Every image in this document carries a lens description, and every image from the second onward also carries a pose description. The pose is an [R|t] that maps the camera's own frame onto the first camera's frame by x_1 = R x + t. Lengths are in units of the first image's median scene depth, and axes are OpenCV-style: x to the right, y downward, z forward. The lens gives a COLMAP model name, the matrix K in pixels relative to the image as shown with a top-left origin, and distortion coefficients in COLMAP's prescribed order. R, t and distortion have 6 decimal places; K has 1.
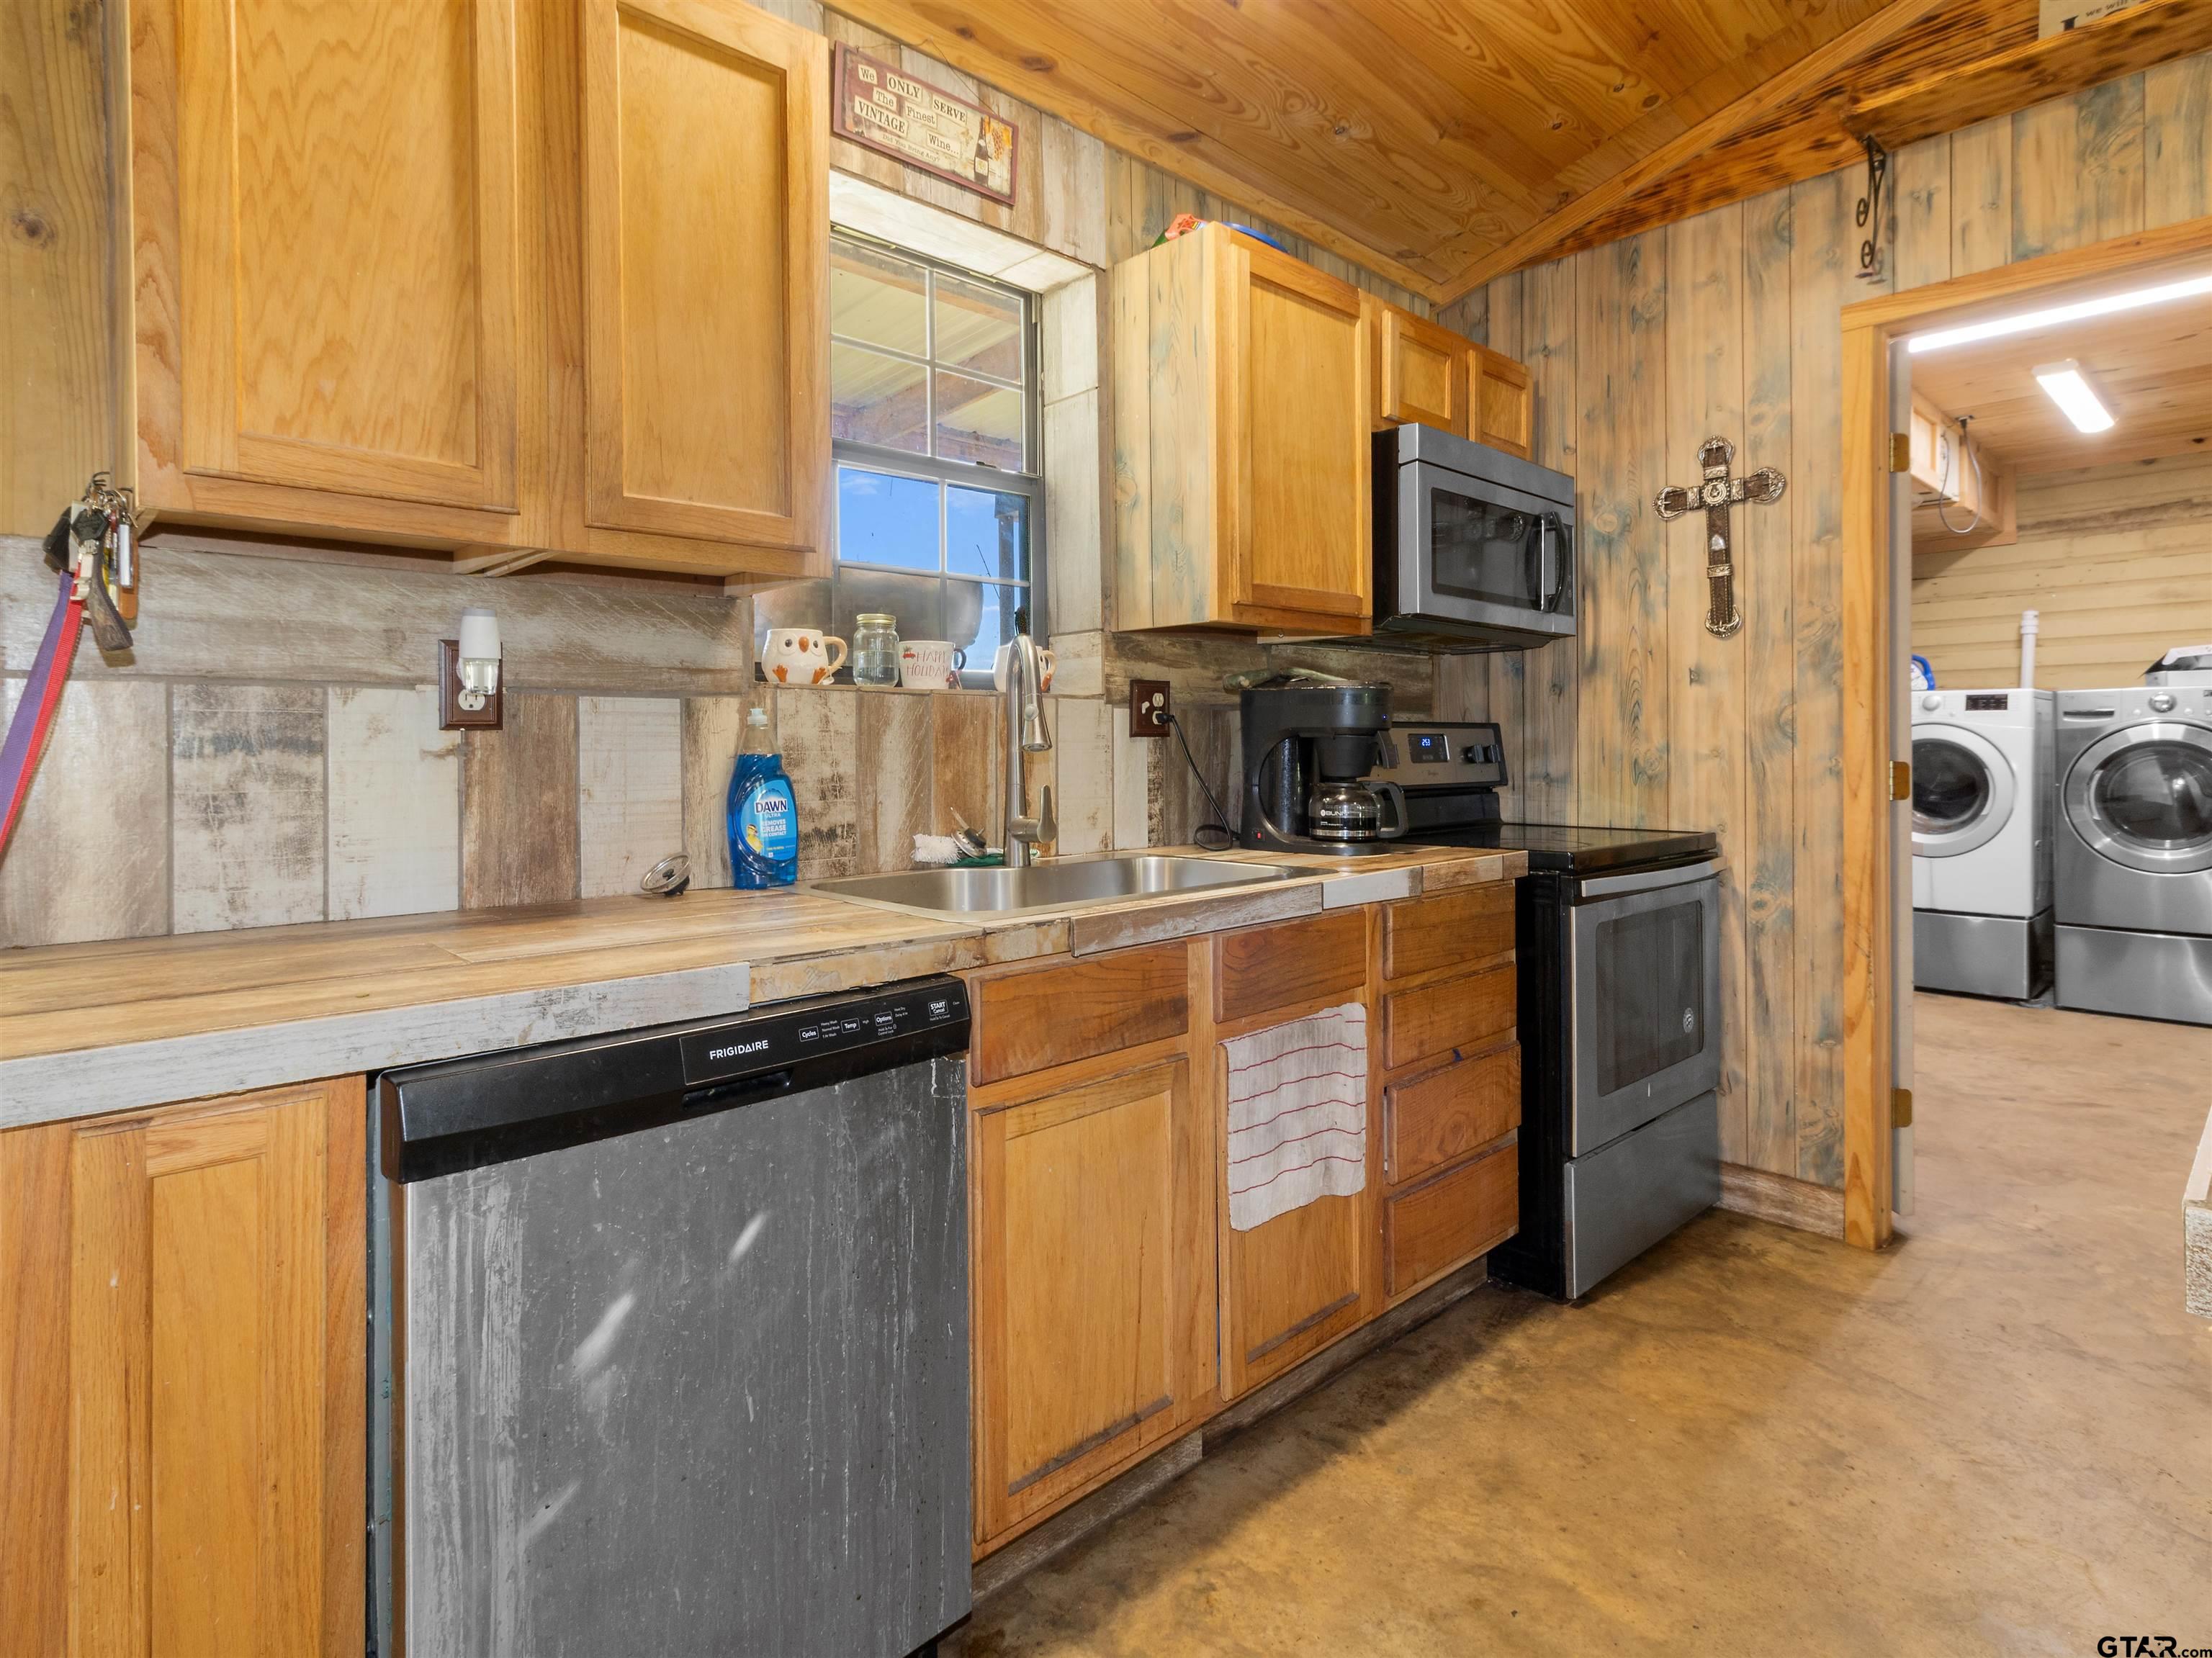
lens RADIAL K [[1176.1, 0, 1094.6], [0, 1176.1, 752.4], [0, 0, 1]] dist [0.013047, -0.001164]
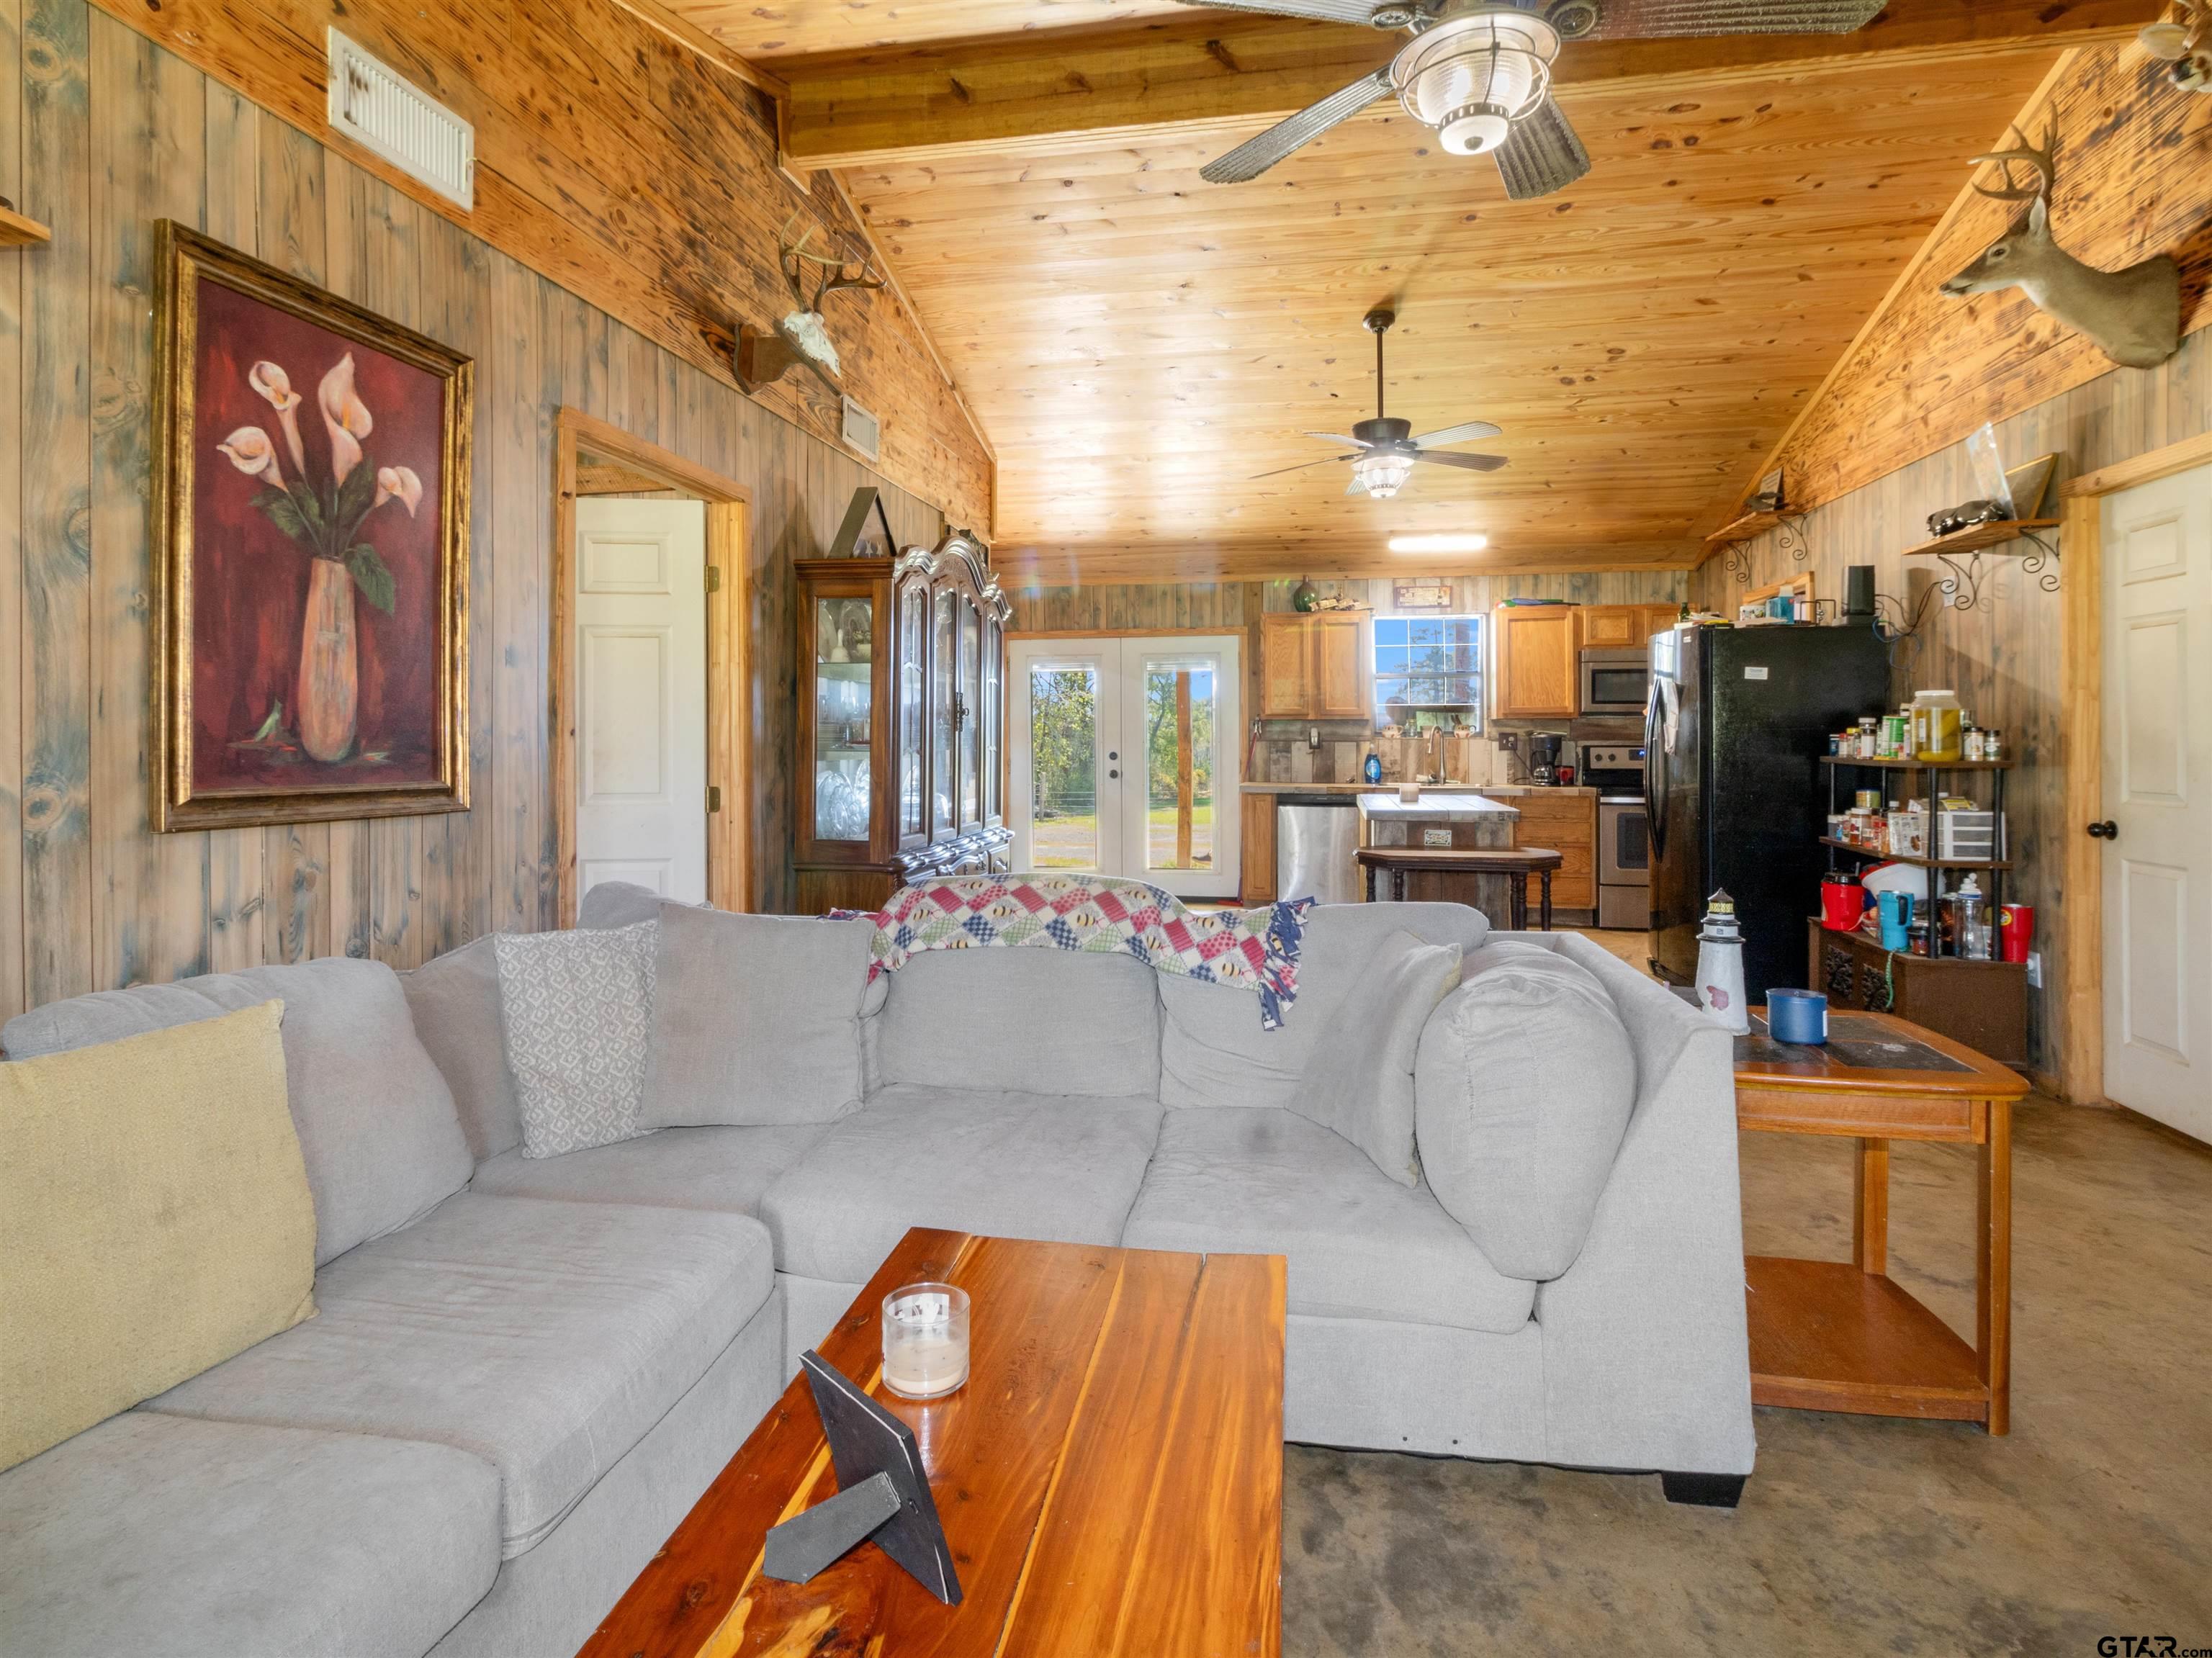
lens RADIAL K [[1176.1, 0, 1084.9], [0, 1176.1, 744.3], [0, 0, 1]] dist [0.013047, -0.001164]
pose [[0.567711, 0.010988, -0.823154, 2.155841], [-0.006202, 0.999940, 0.009071, -0.054064], [0.823204, -0.000045, 0.567745, -1.900051]]
